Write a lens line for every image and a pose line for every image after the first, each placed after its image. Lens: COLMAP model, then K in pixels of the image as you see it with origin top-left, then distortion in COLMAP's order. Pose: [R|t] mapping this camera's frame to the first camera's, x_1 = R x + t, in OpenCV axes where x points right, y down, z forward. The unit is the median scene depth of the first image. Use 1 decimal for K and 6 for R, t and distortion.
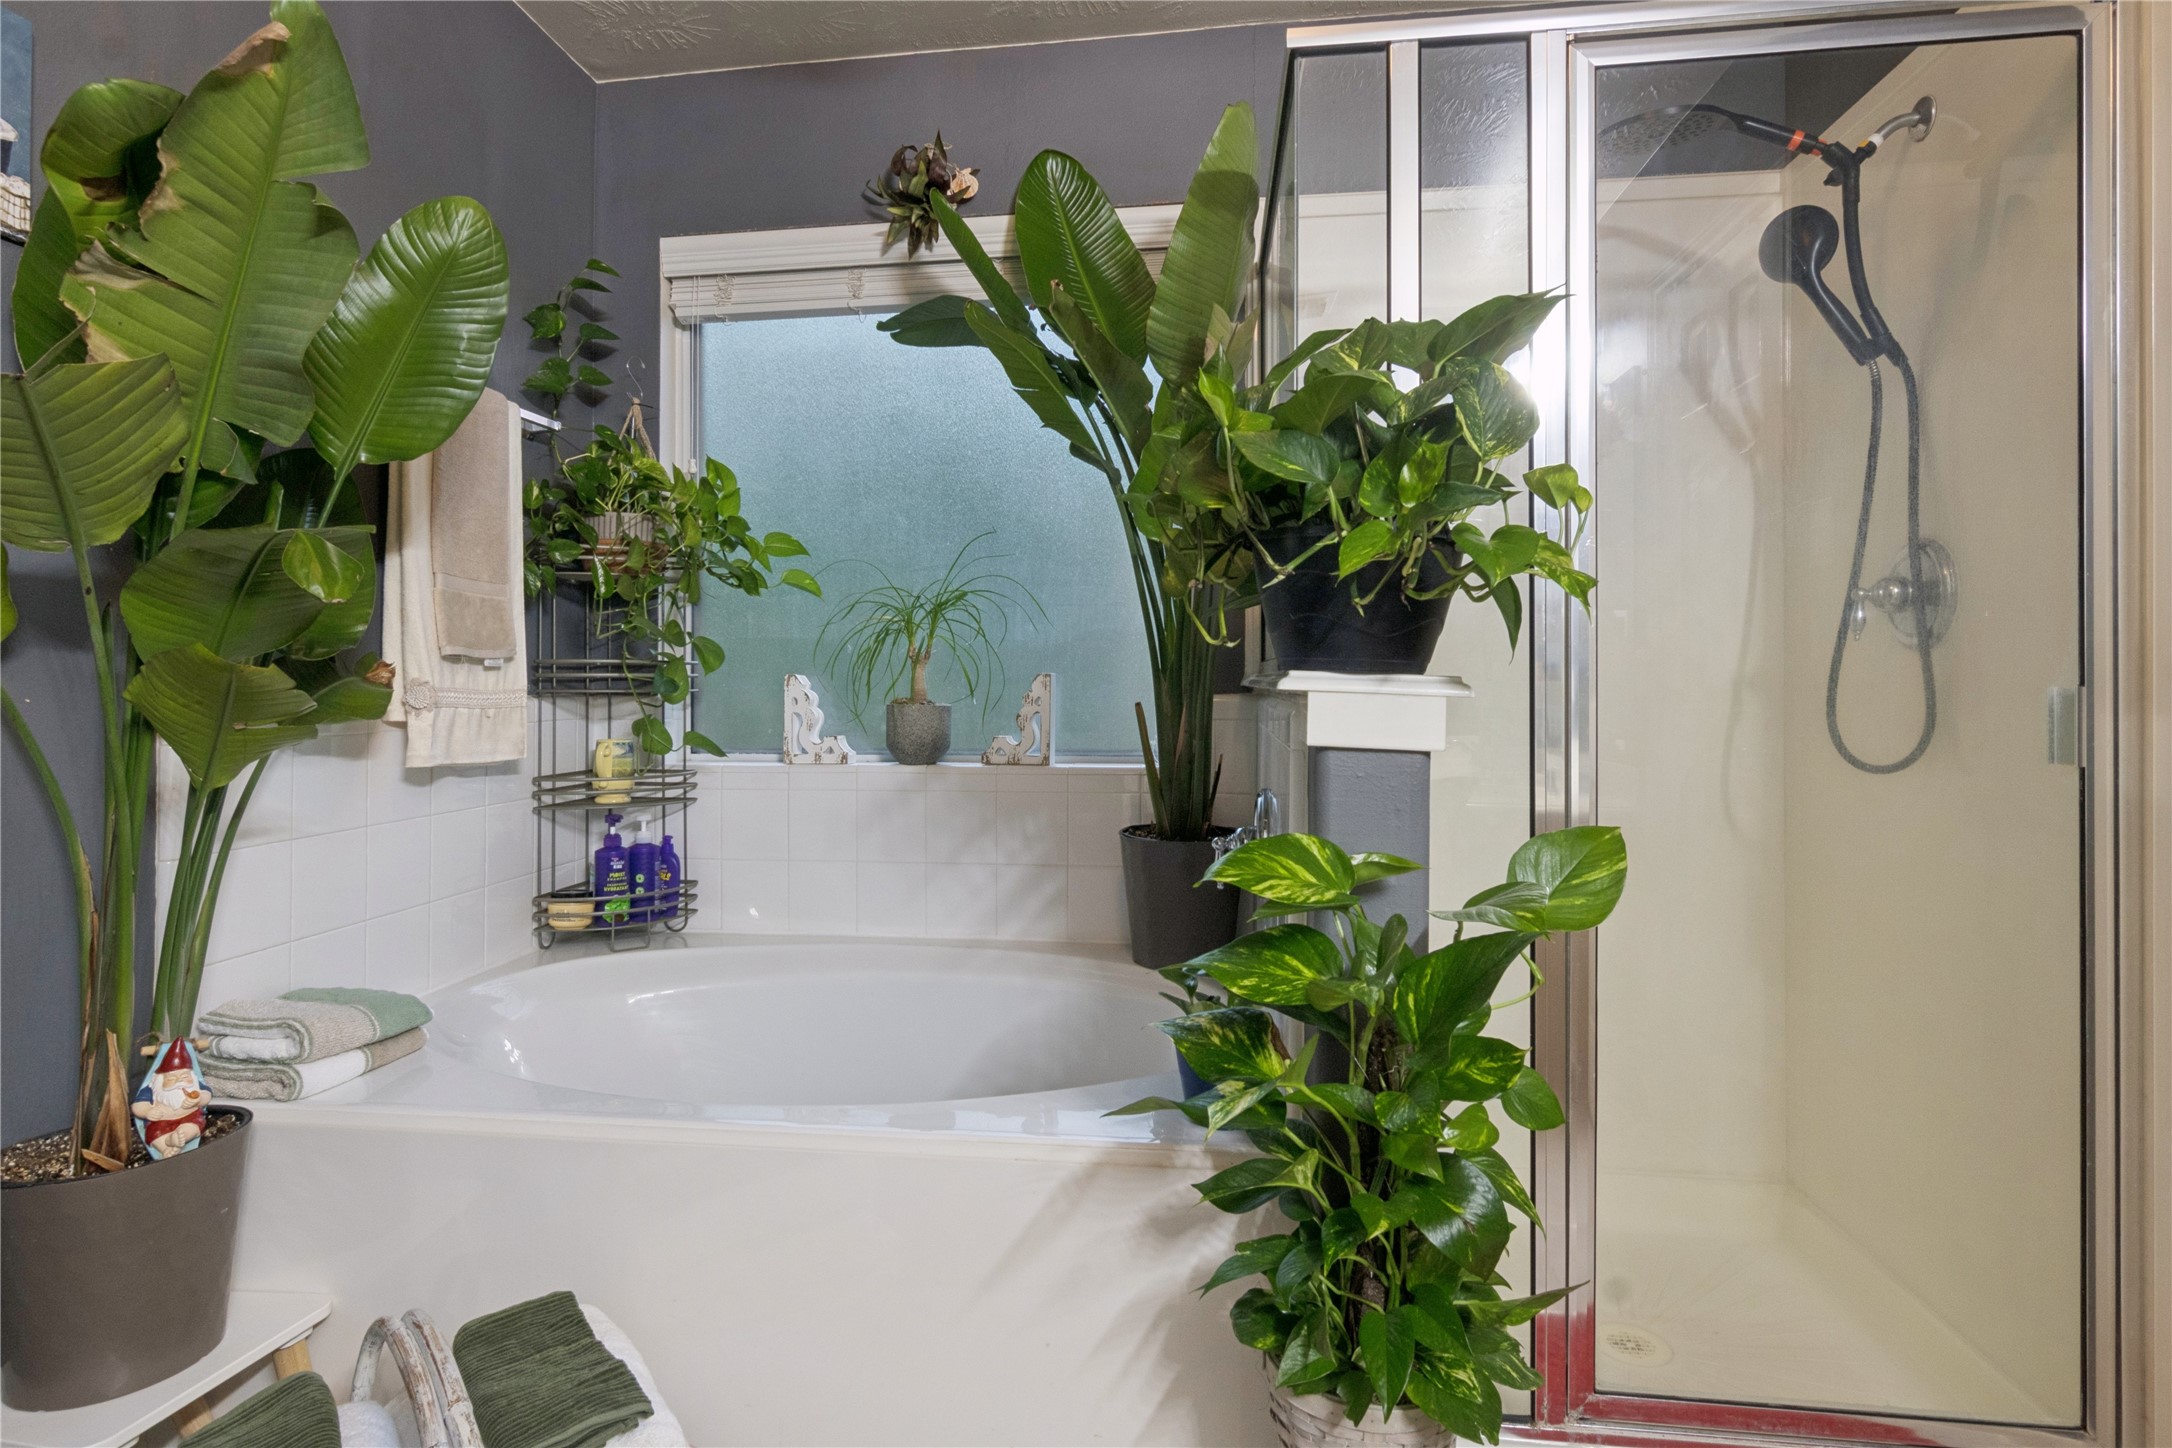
lens RADIAL K [[1118.9, 0, 1060.9], [0, 1118.9, 671.3], [0, 0, 1]] dist [-0.002485, 0.000330]
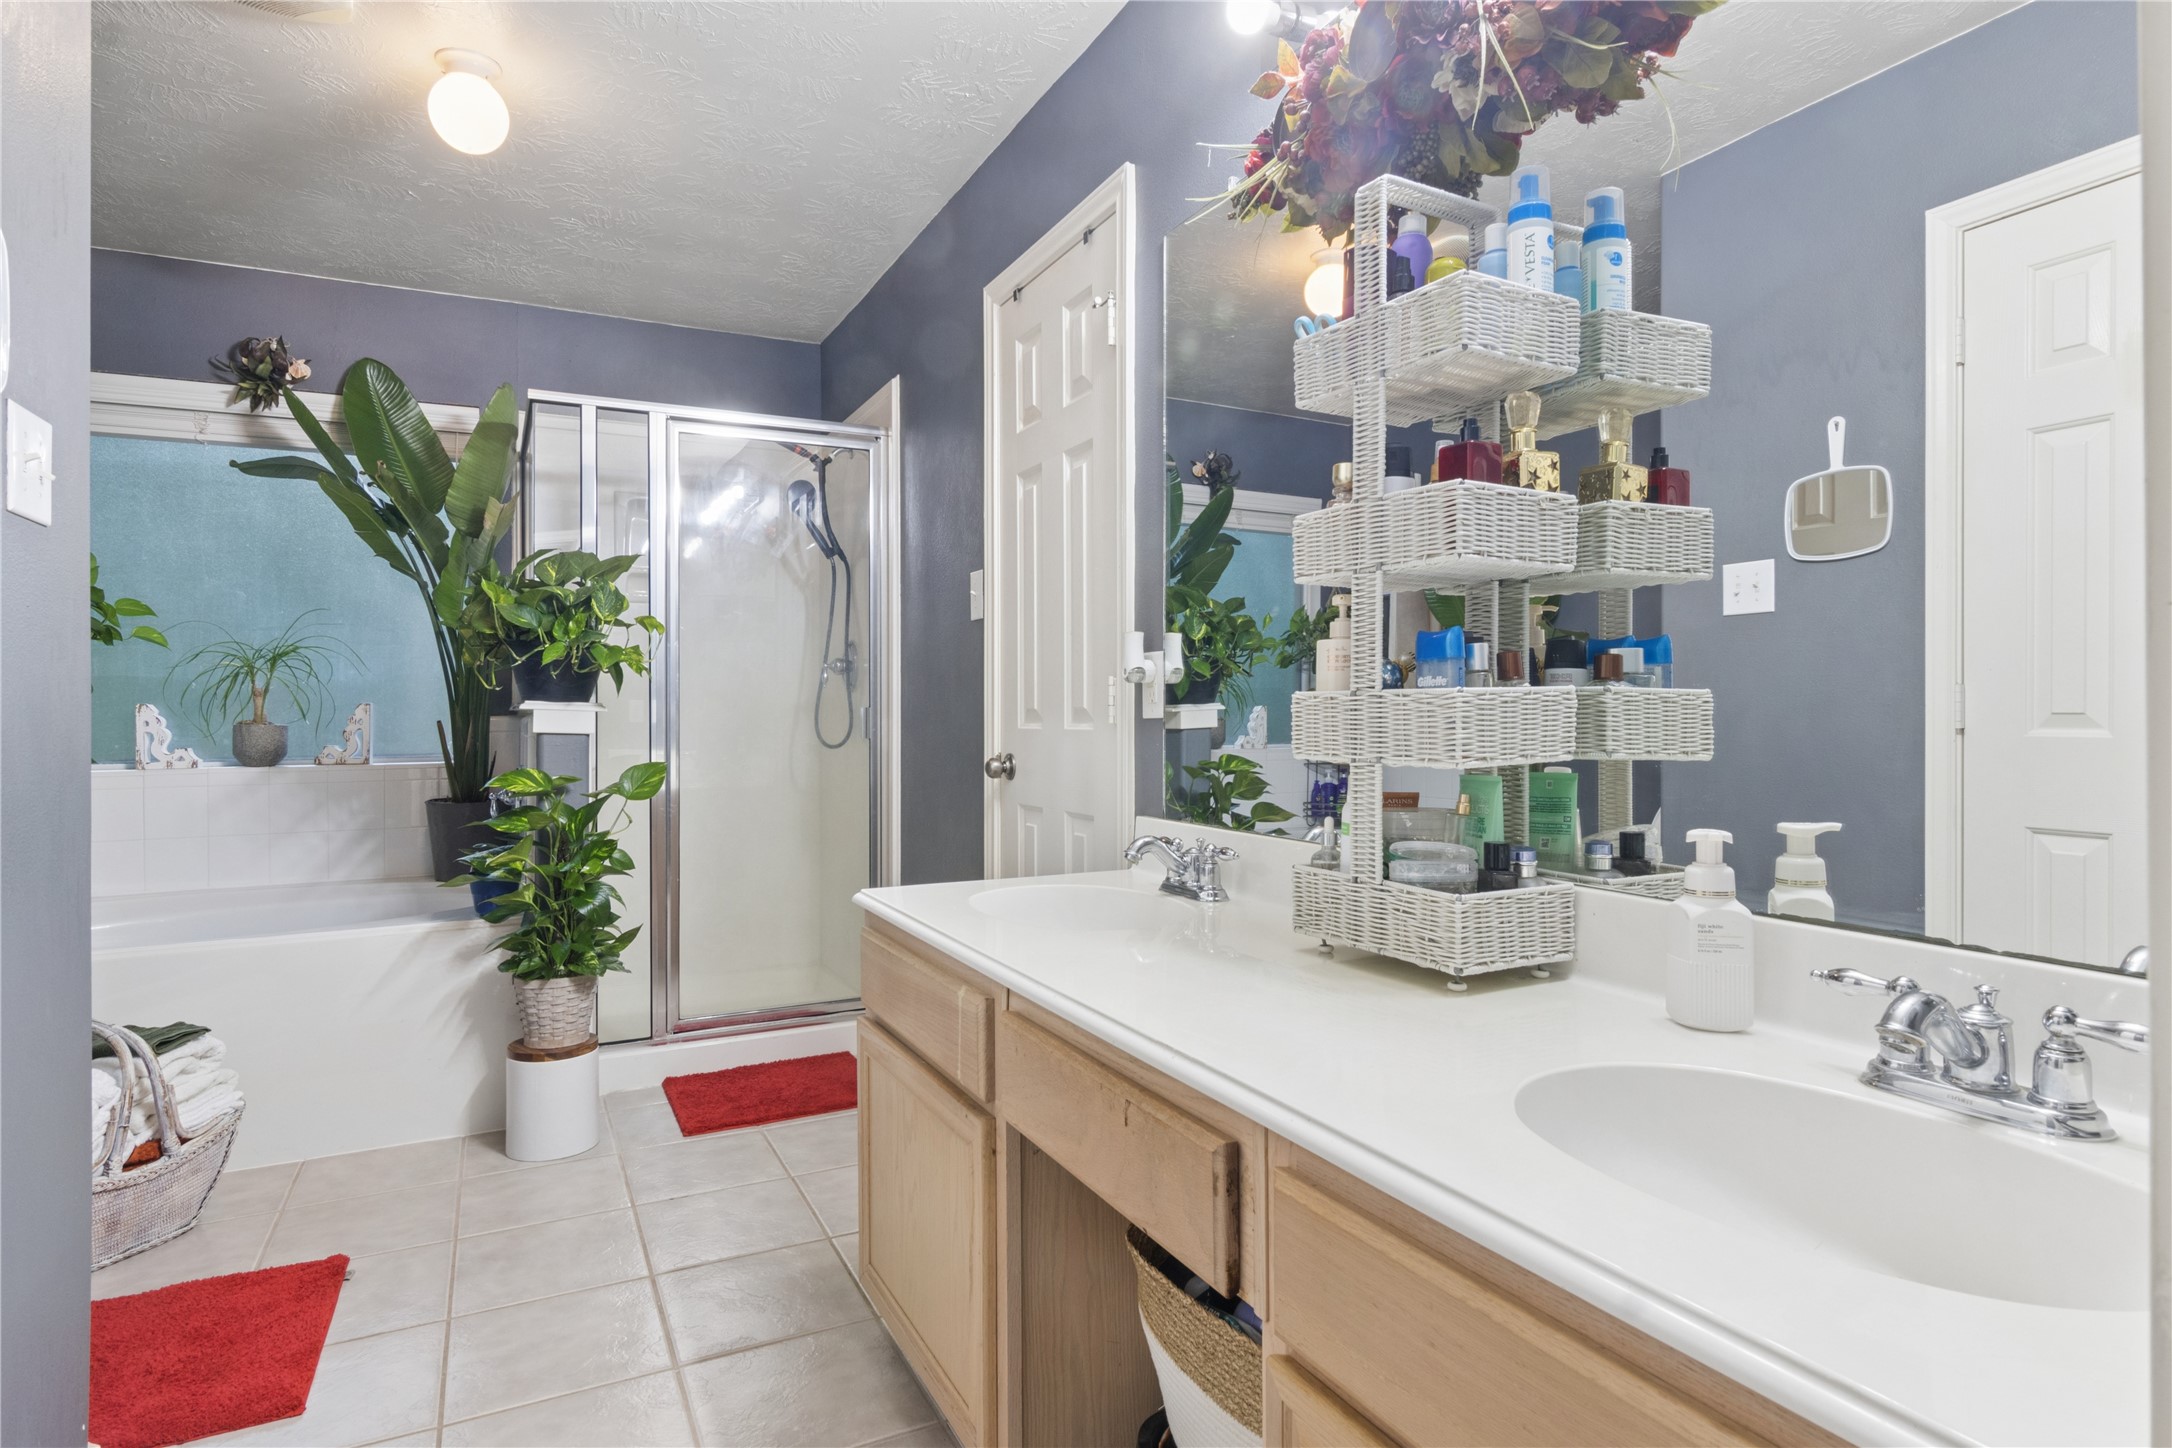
lens RADIAL K [[1118.9, 0, 1079.8], [0, 1118.9, 712.2], [0, 0, 1]] dist [-0.002485, 0.000330]
pose [[0.815487, -0.005375, 0.578751, -0.110087], [0.000520, 0.999963, 0.008553, 0.002068], [-0.578776, -0.006674, 0.815460, -0.854929]]
